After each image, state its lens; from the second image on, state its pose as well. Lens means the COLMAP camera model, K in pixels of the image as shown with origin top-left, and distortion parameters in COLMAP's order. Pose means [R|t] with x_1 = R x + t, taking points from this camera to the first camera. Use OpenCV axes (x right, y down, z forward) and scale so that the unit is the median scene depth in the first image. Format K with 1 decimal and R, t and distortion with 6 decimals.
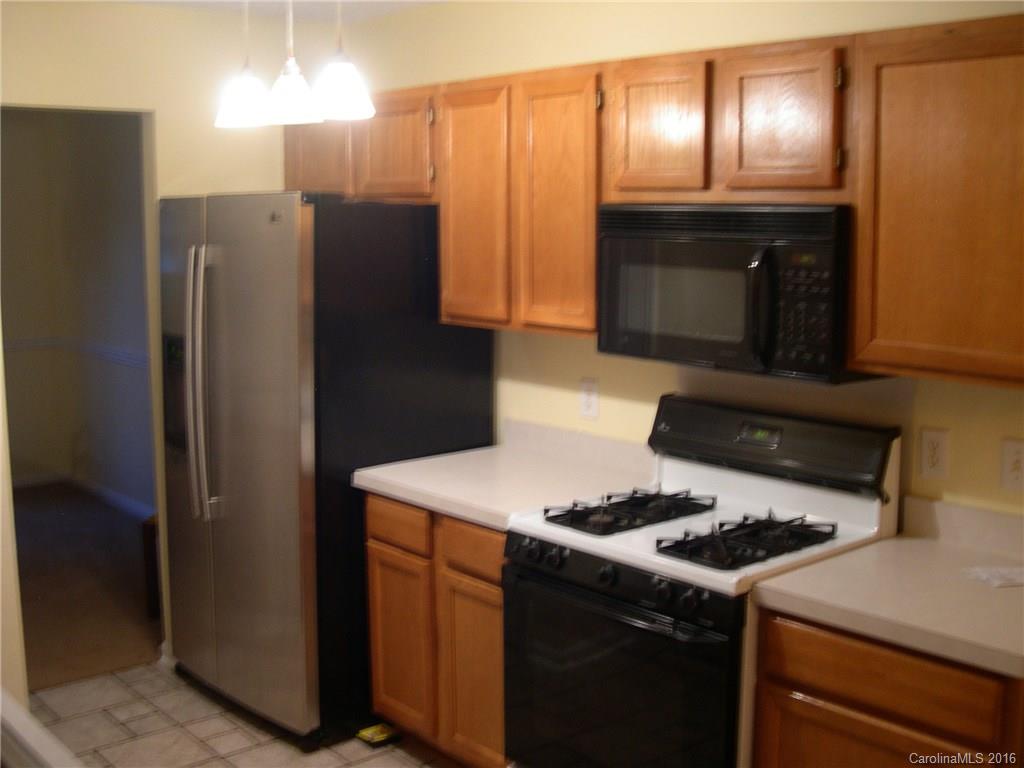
lens RADIAL K [[1242.3, 0, 511.9], [0, 1242.3, 377.0], [0, 0, 1]] dist [-0.064892, 0.000000]
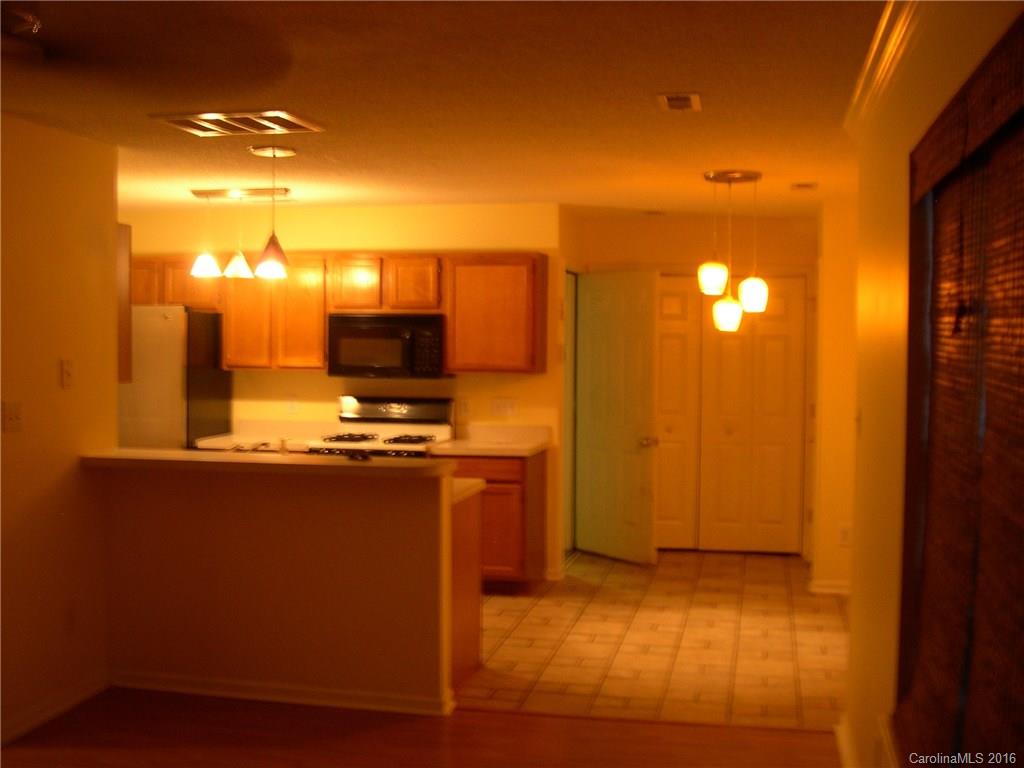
lens RADIAL K [[1242.3, 0, 511.8], [0, 1242.3, 384.6], [0, 0, 1]] dist [-0.064892, 0.000000]
pose [[0.816831, -0.016173, 0.576650, -1.049812], [0.068962, 0.995176, -0.069774, 0.193921], [-0.572740, 0.096761, 0.814007, -1.167036]]
